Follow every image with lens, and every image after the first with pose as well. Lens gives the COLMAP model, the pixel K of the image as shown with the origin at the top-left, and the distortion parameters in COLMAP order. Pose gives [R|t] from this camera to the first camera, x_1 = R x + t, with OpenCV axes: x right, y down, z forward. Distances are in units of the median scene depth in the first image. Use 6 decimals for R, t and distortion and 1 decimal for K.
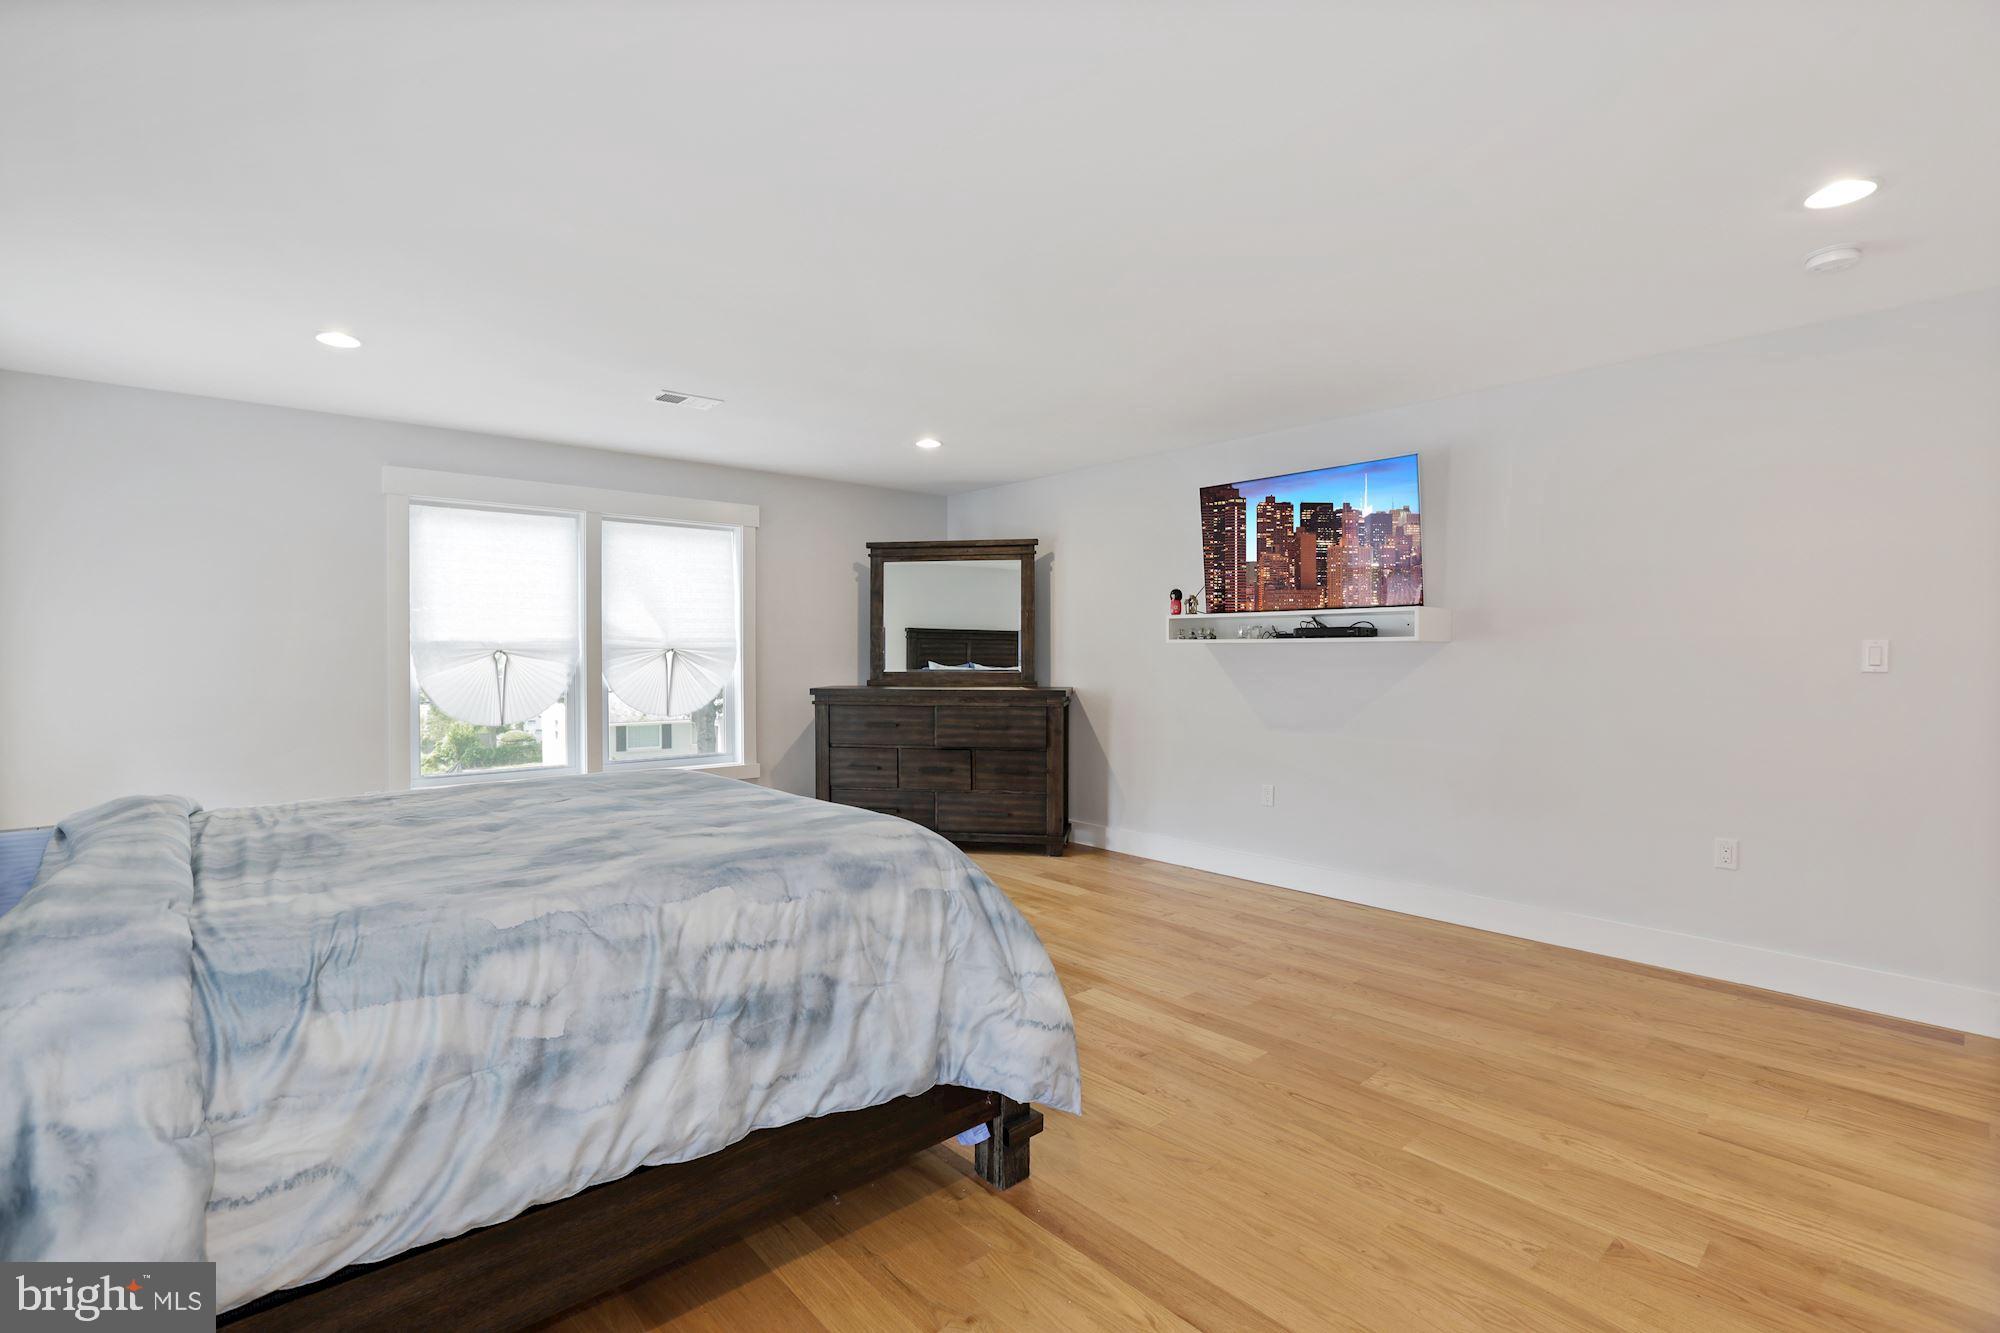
lens RADIAL K [[922.7, 0, 988.9], [0, 922.7, 656.6], [0, 0, 1]] dist [-0.056758, 0.023119]
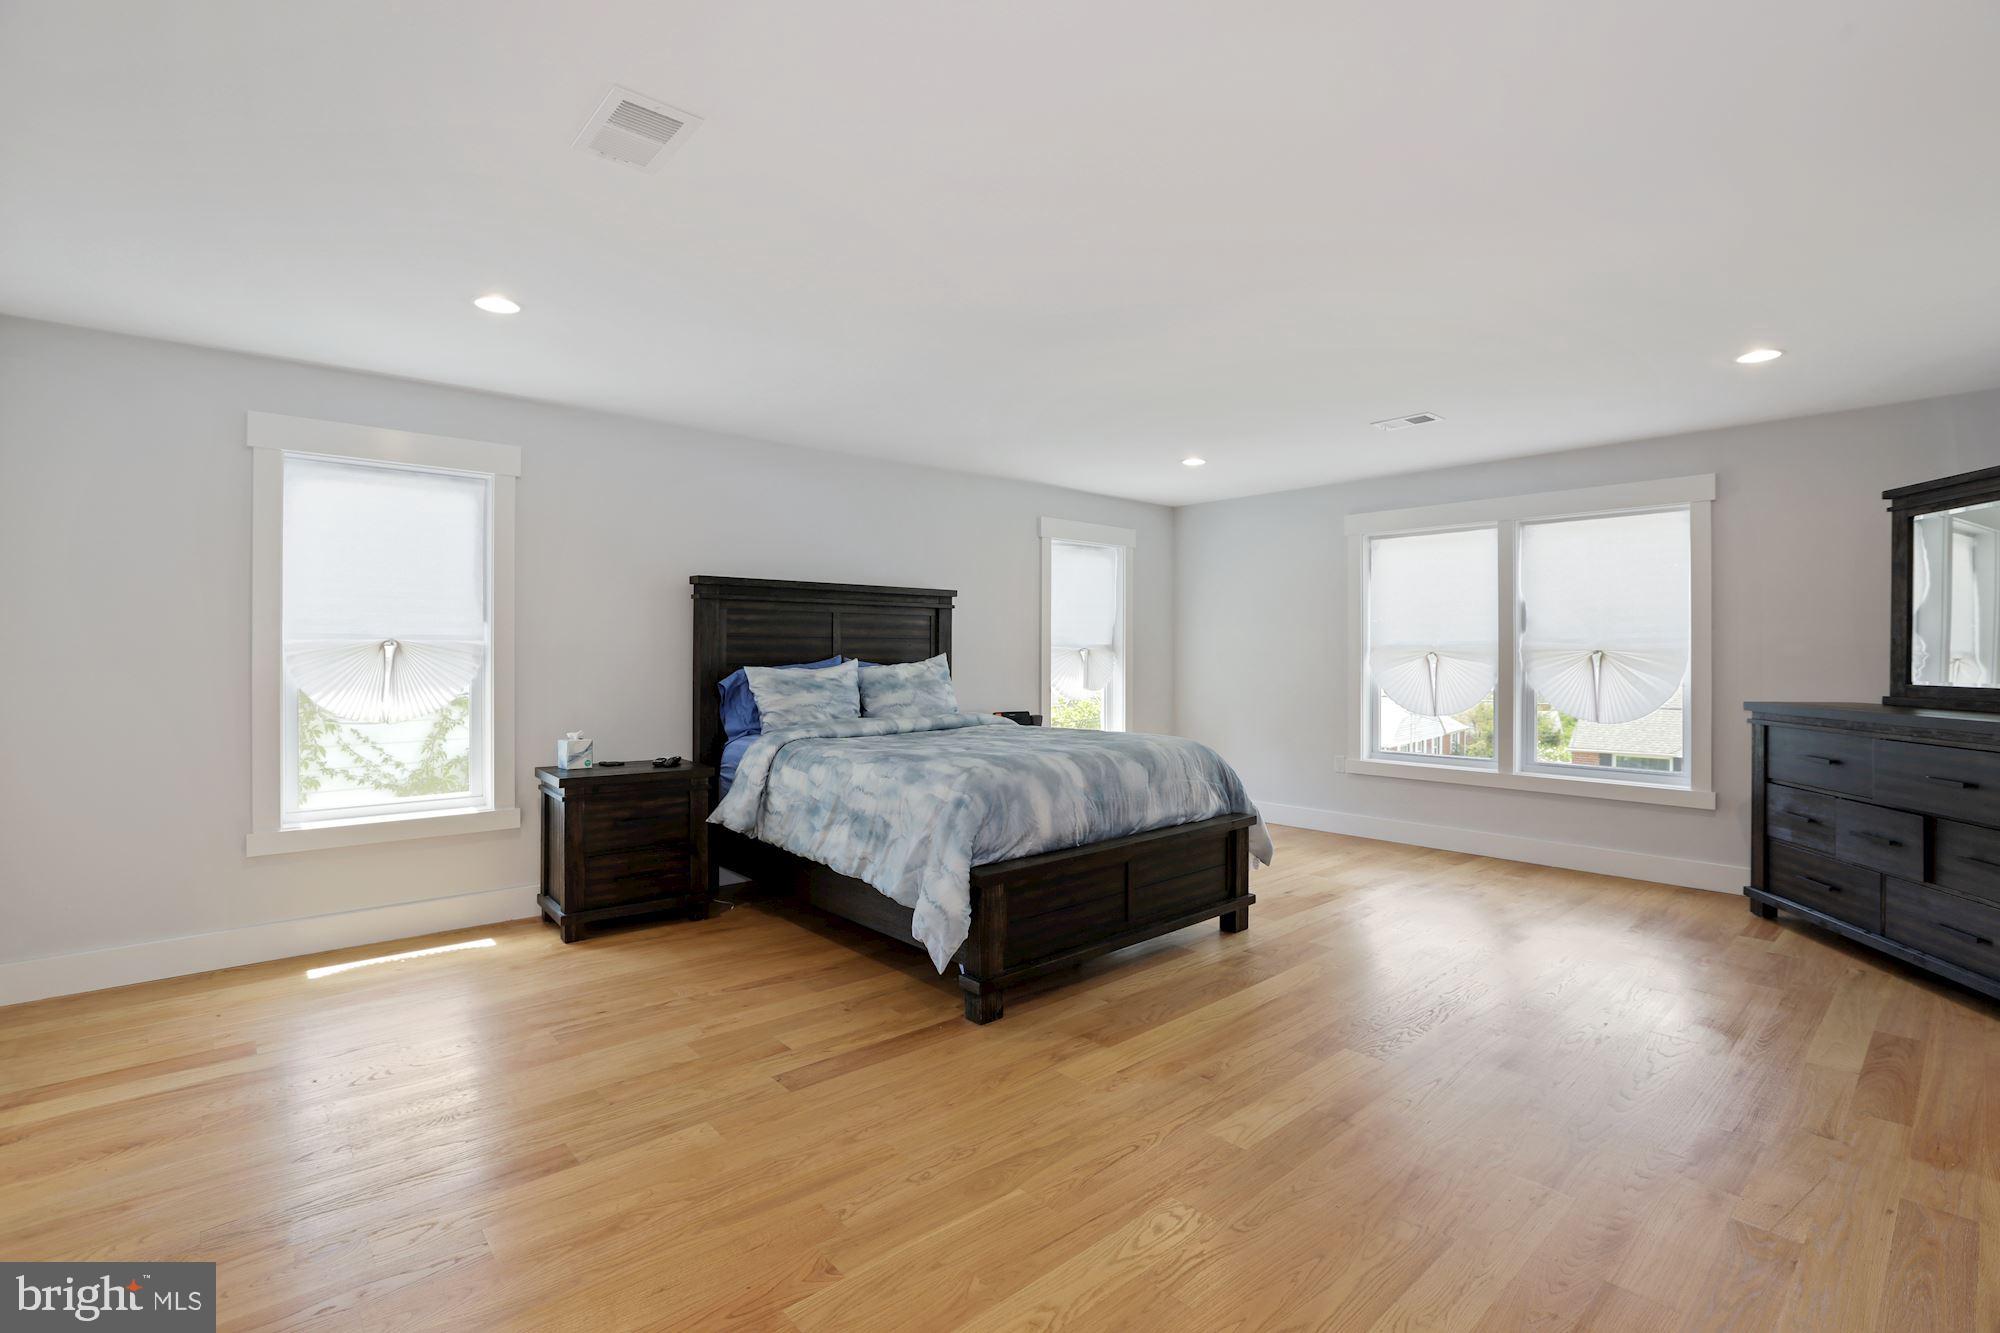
lens RADIAL K [[911.9, 0, 1000.0], [0, 911.9, 666.5], [0, 0, 1]] dist [-0.056583, 0.018758]
pose [[-0.001560, 0.012940, -0.999915, 0.629620], [-0.005794, 0.999899, 0.012948, -0.001038], [0.999982, 0.005813, -0.001485, 0.448863]]
